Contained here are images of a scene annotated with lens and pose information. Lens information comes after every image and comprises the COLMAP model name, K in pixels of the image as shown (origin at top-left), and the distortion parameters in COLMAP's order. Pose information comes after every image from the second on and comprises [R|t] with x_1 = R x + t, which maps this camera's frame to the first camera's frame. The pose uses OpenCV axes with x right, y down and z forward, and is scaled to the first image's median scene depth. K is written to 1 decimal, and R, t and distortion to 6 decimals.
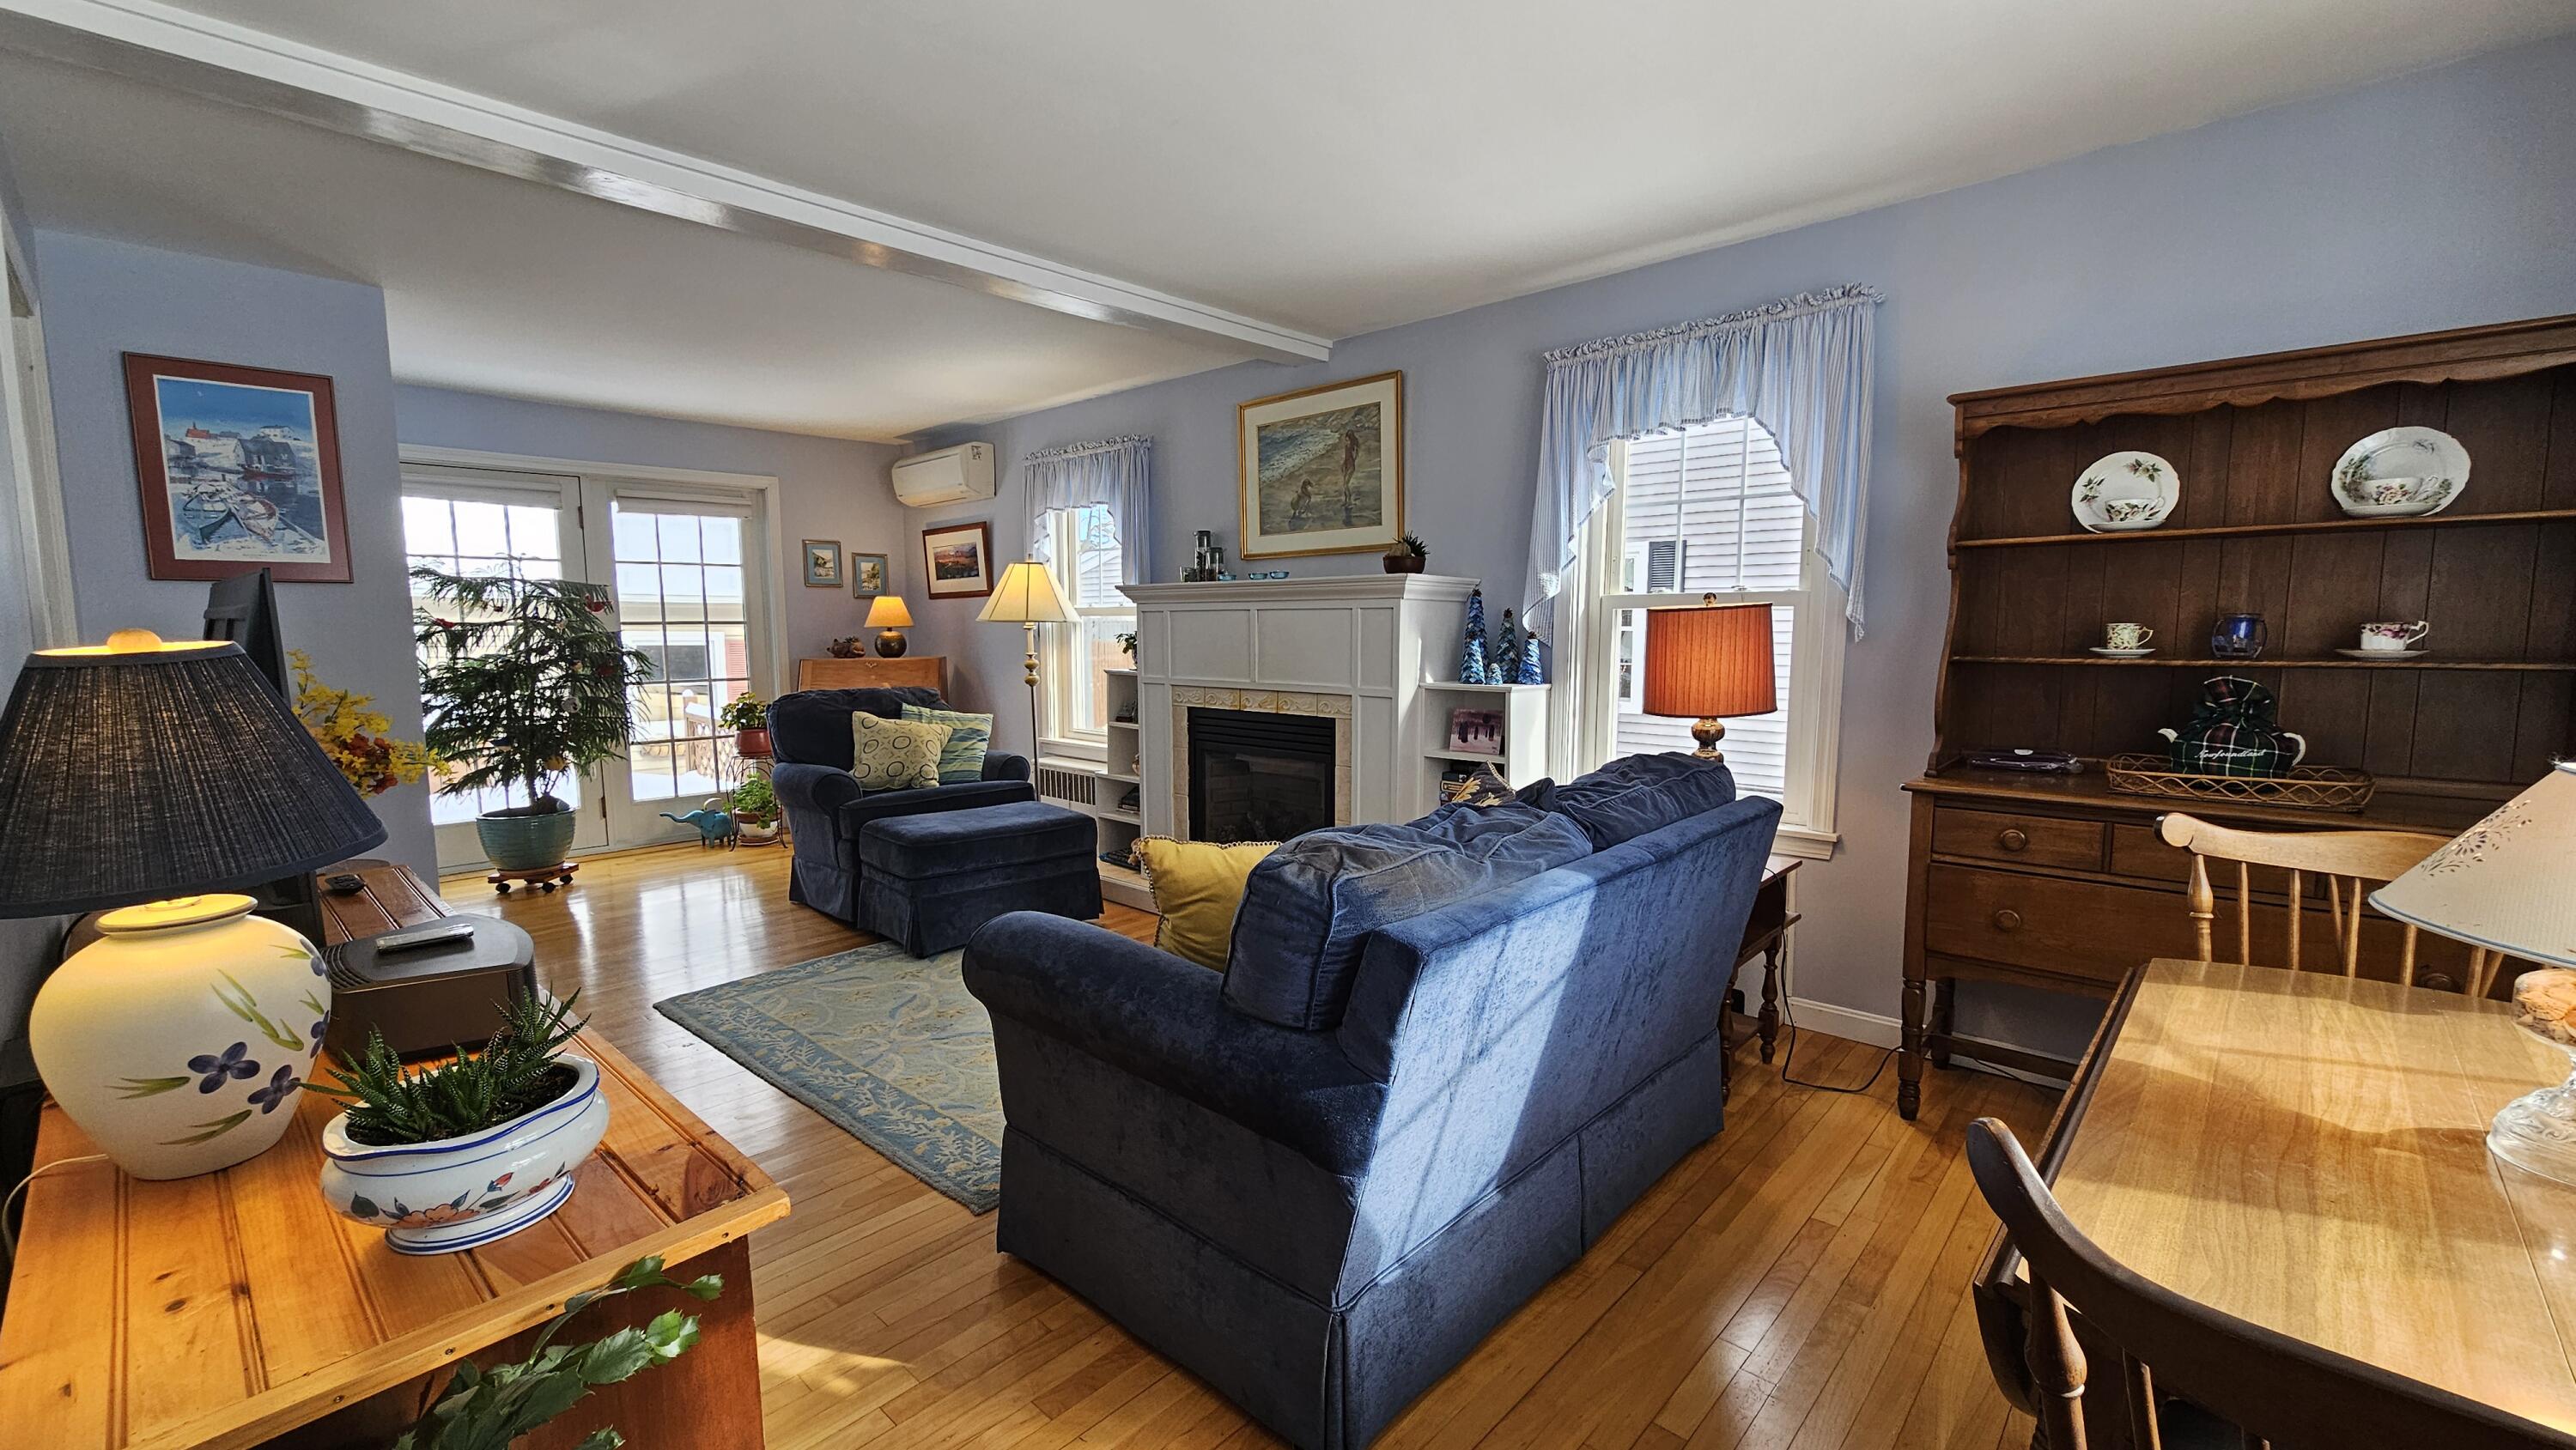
lens RADIAL K [[1051.3, 0, 1289.6], [0, 1051.3, 740.8], [0, 0, 1]] dist [-0.002249, -0.000241]
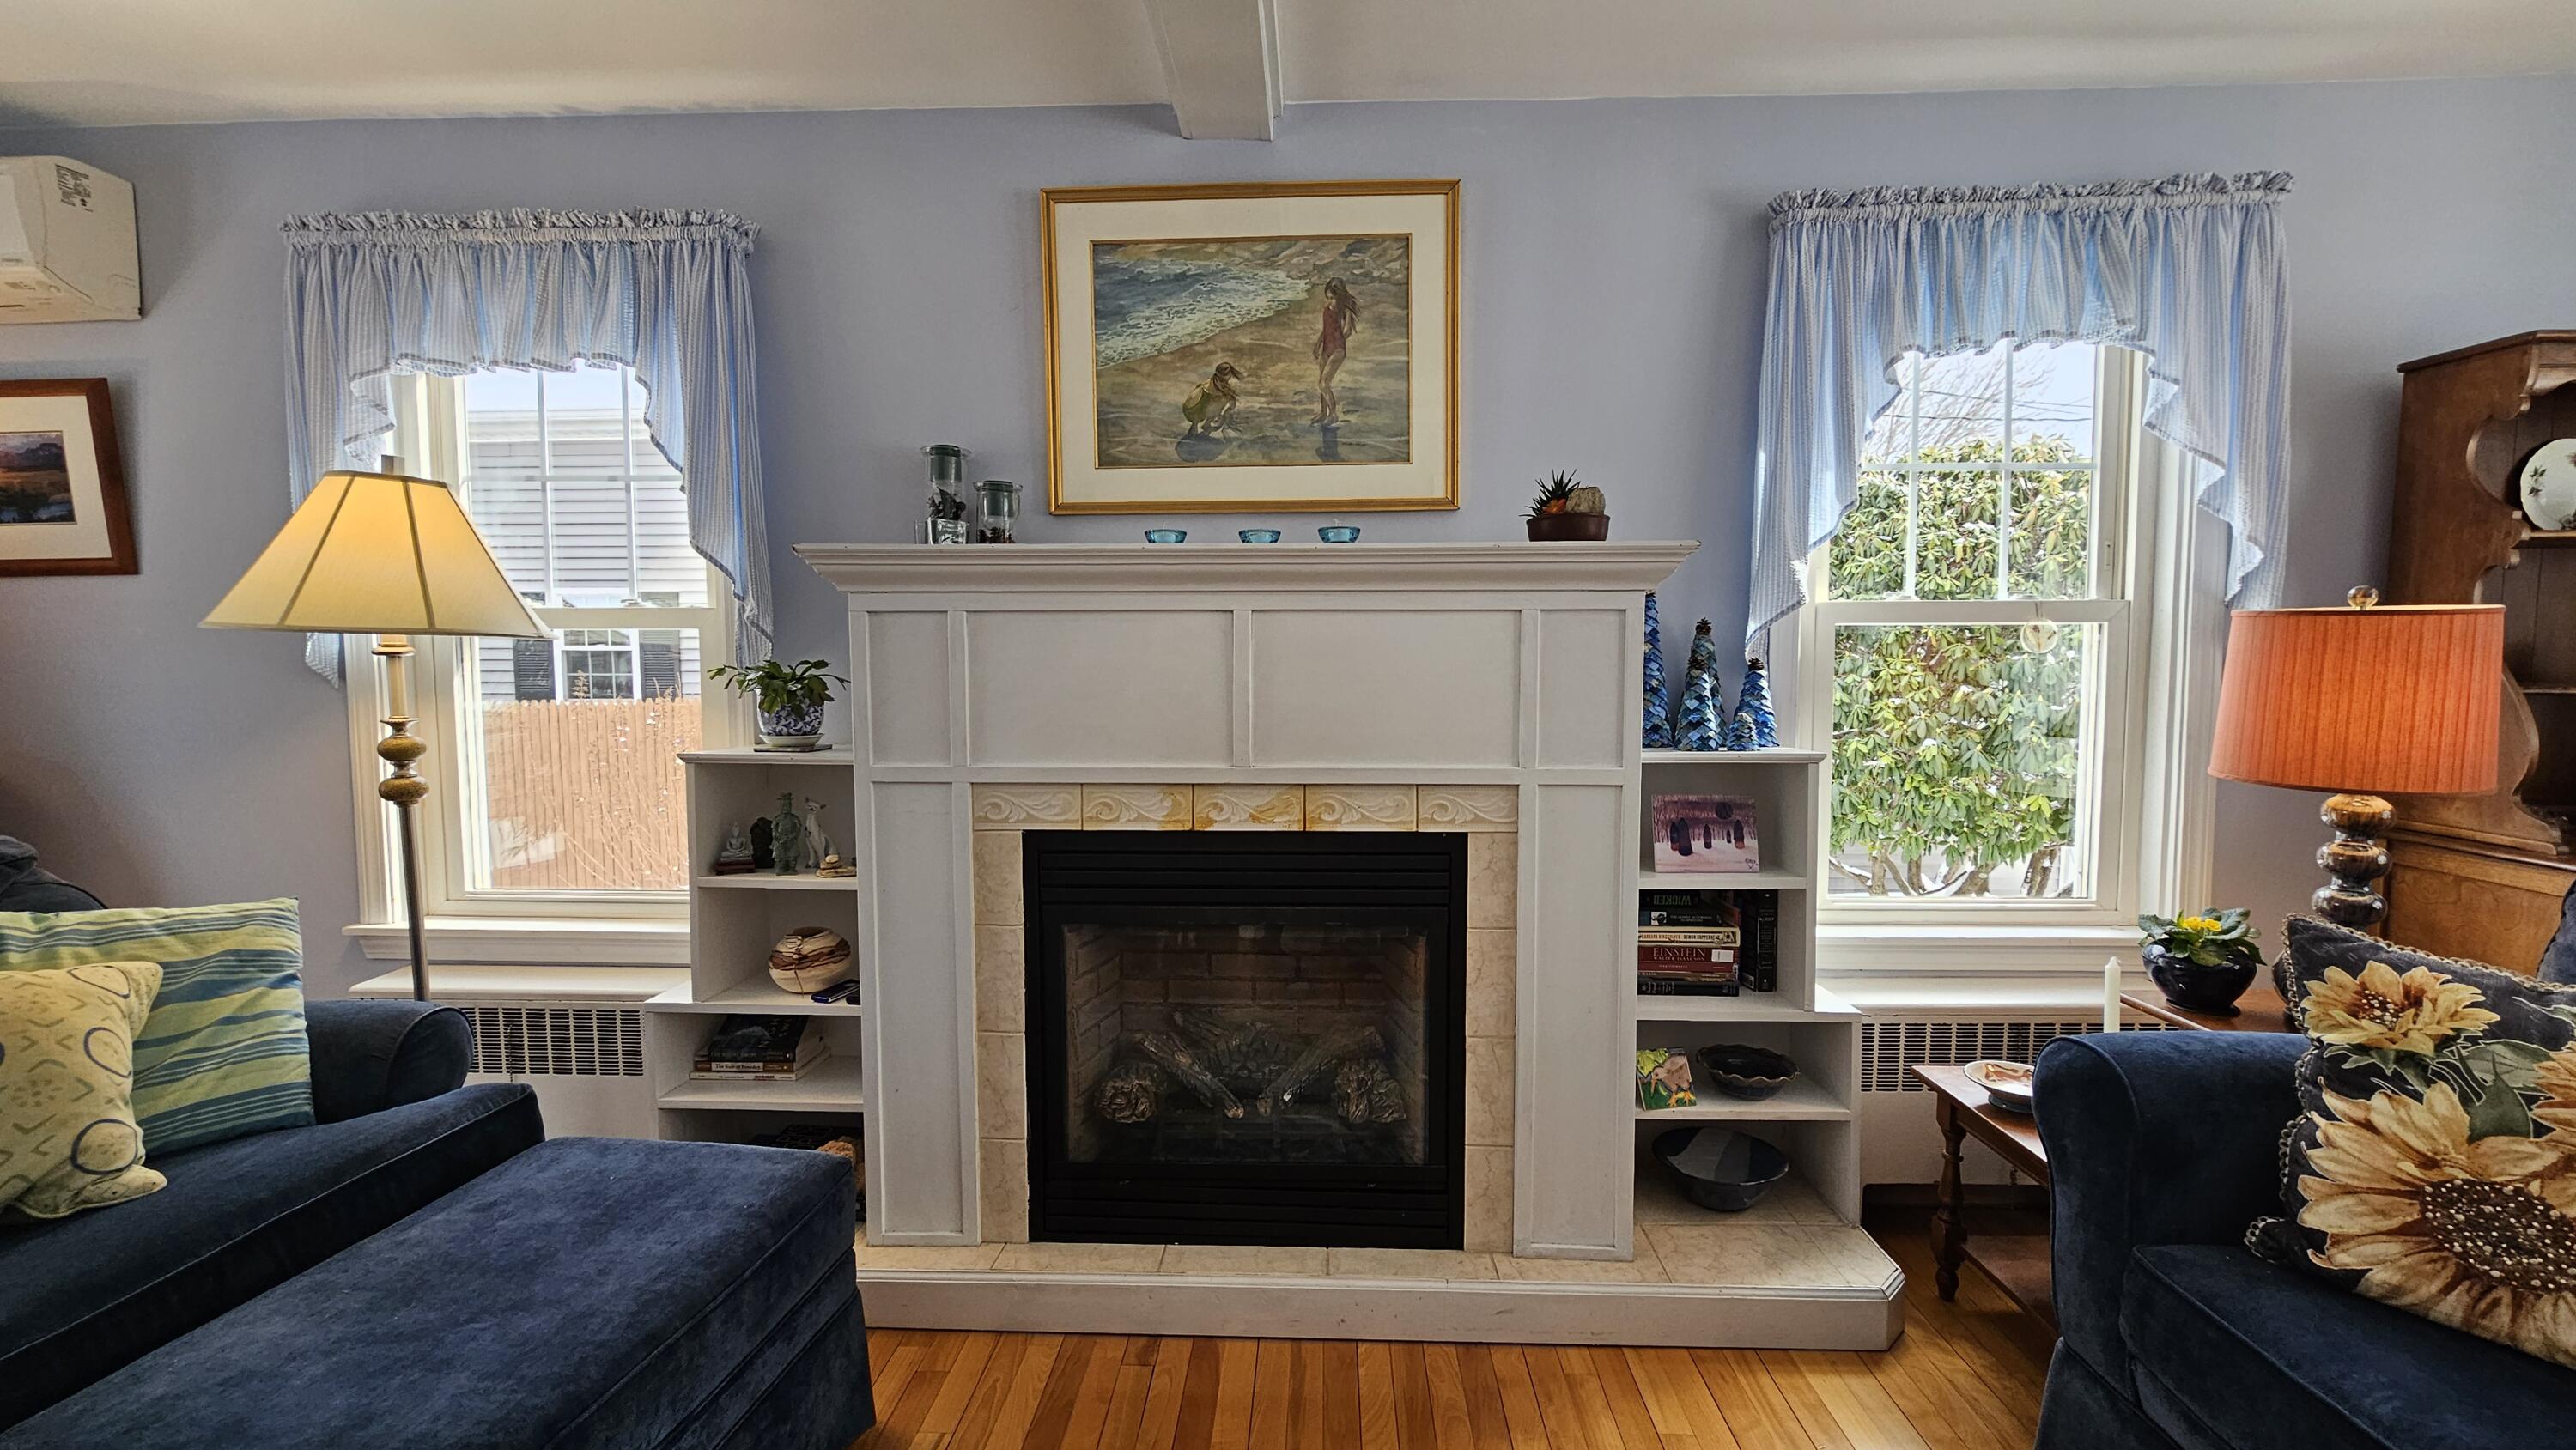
lens RADIAL K [[1051.3, 0, 1289.6], [0, 1051.3, 740.8], [0, 0, 1]] dist [-0.002249, -0.000241]
pose [[0.754724, -0.043394, 0.654606, -0.269274], [0.072189, 0.997244, -0.017122, -0.049160], [-0.652059, 0.060177, 0.755776, 0.539973]]
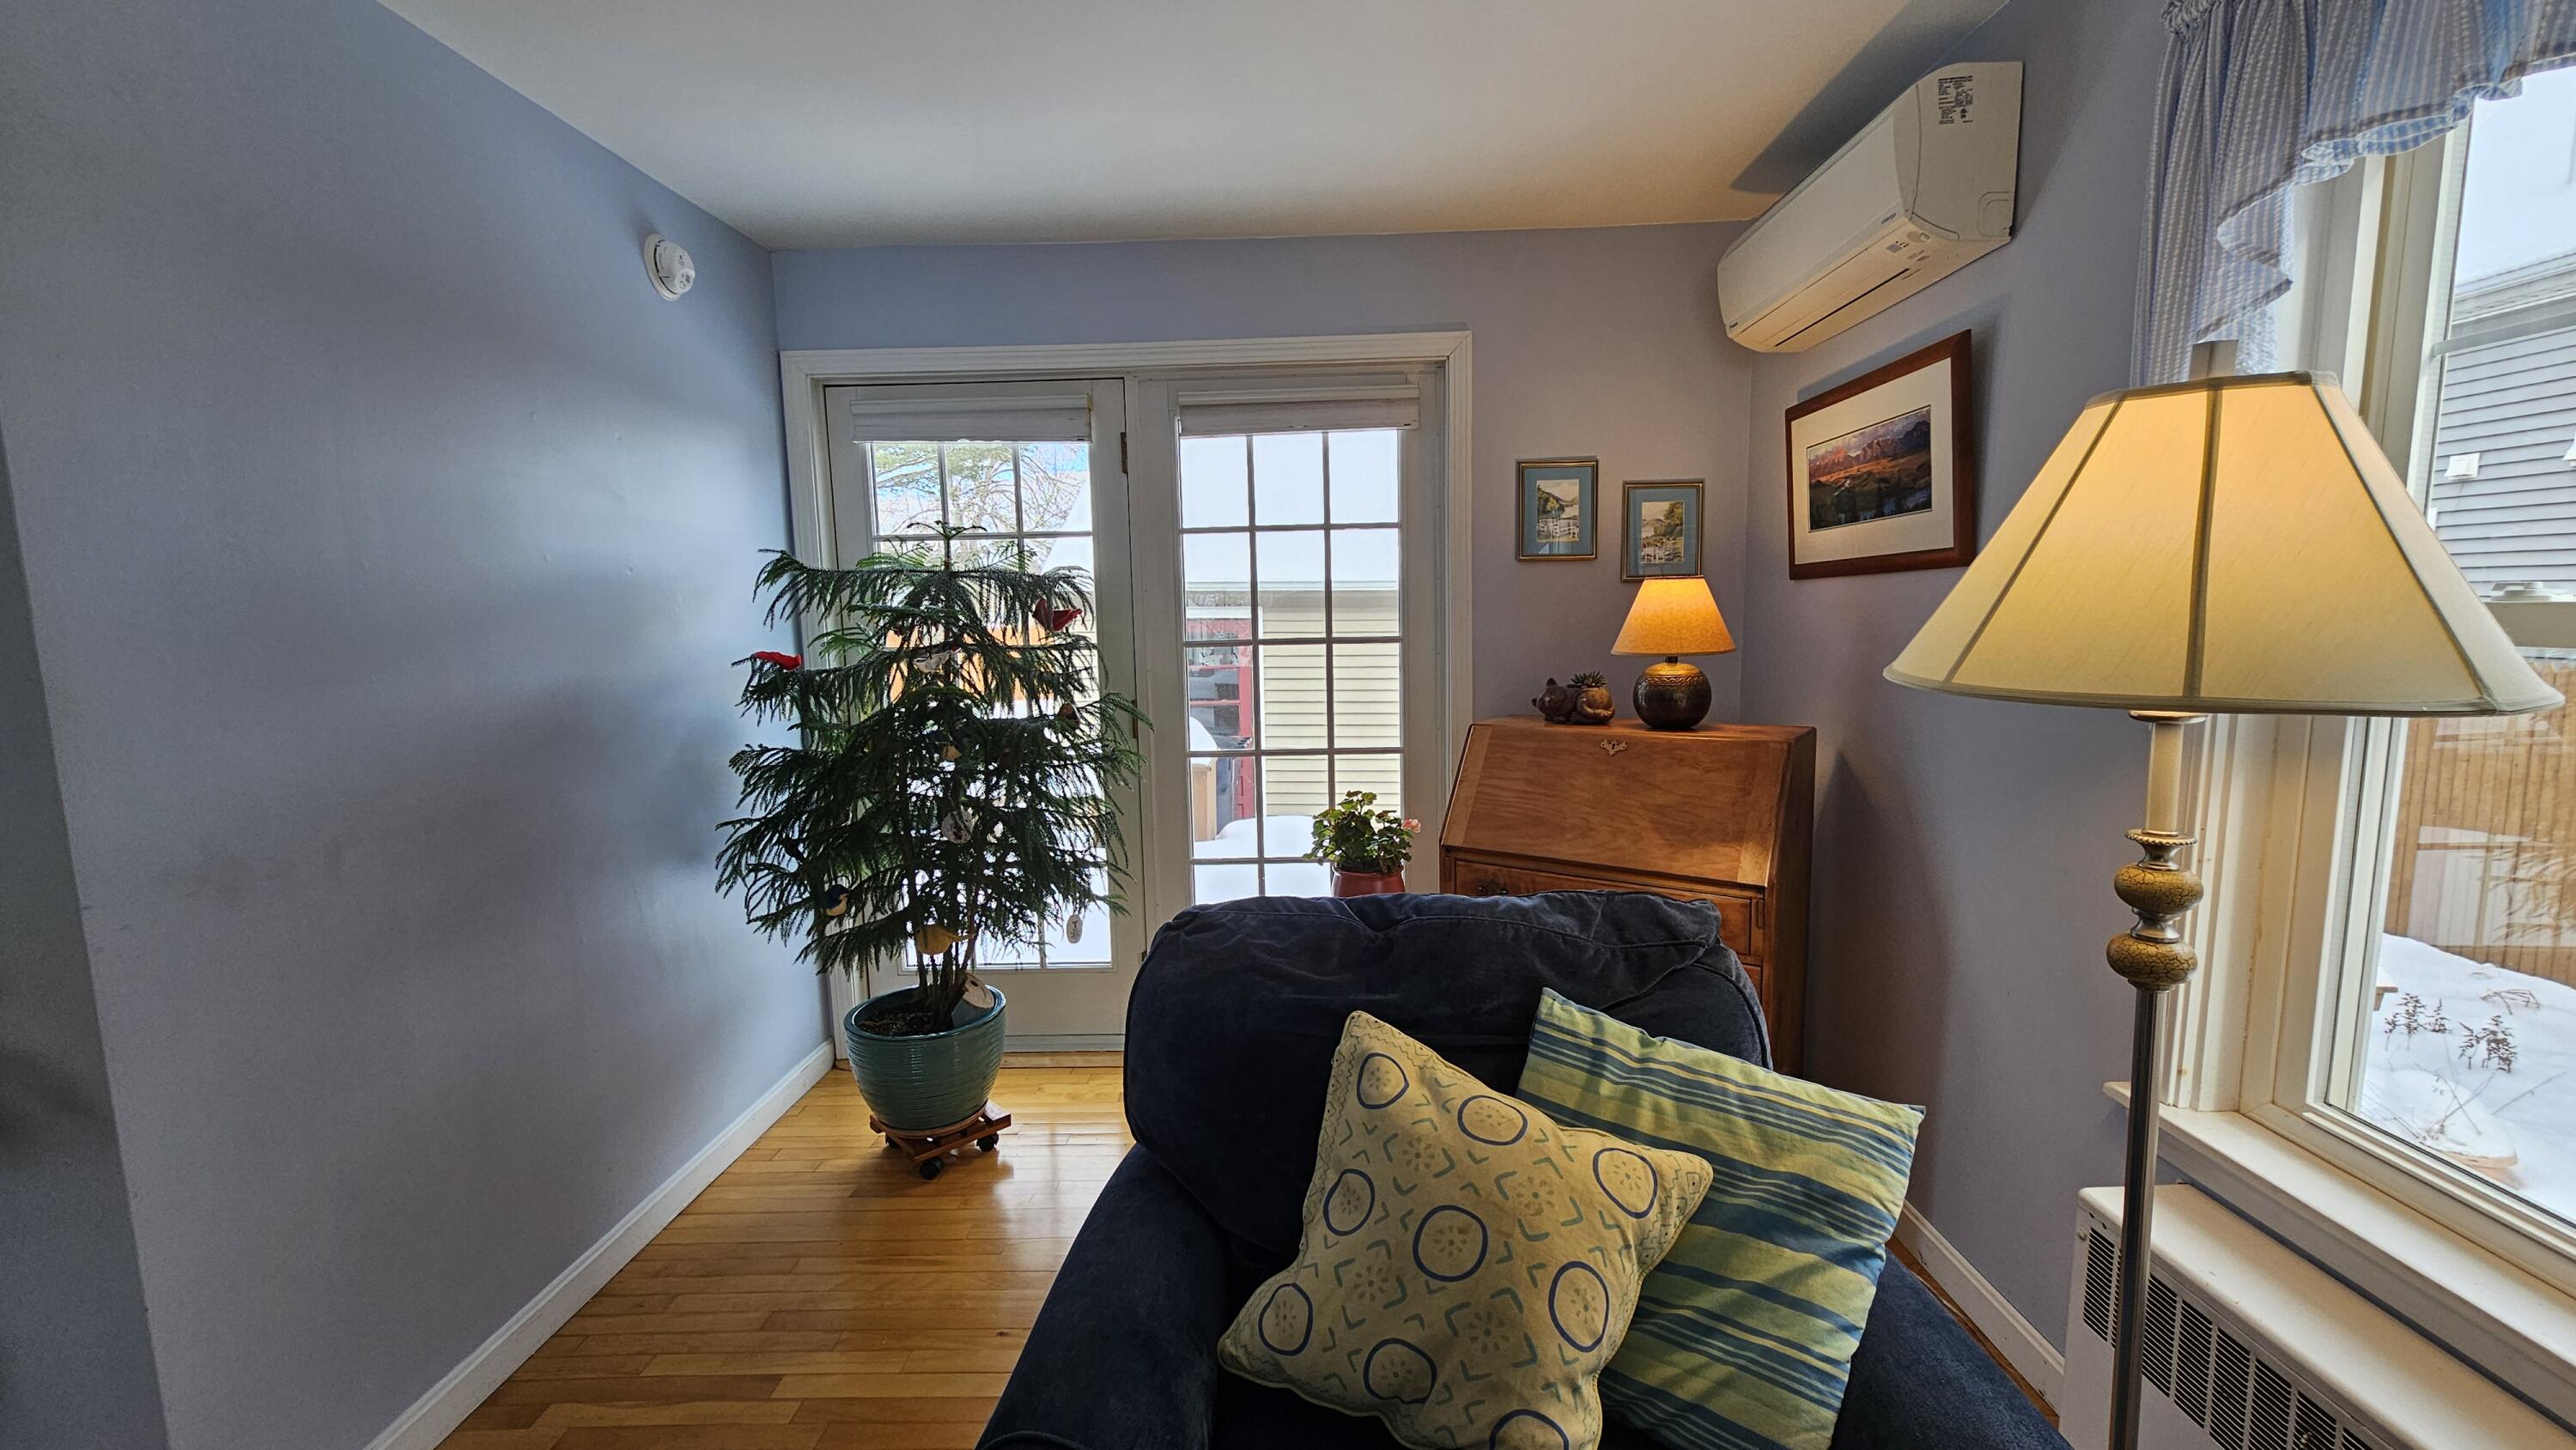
lens RADIAL K [[1051.3, 0, 1289.6], [0, 1051.3, 740.8], [0, 0, 1]] dist [-0.002249, -0.000241]
pose [[0.667438, 0.081658, -0.740175, -0.223018], [-0.064074, 0.996581, 0.052167, -0.109159], [0.741904, 0.012608, 0.670388, 0.783112]]
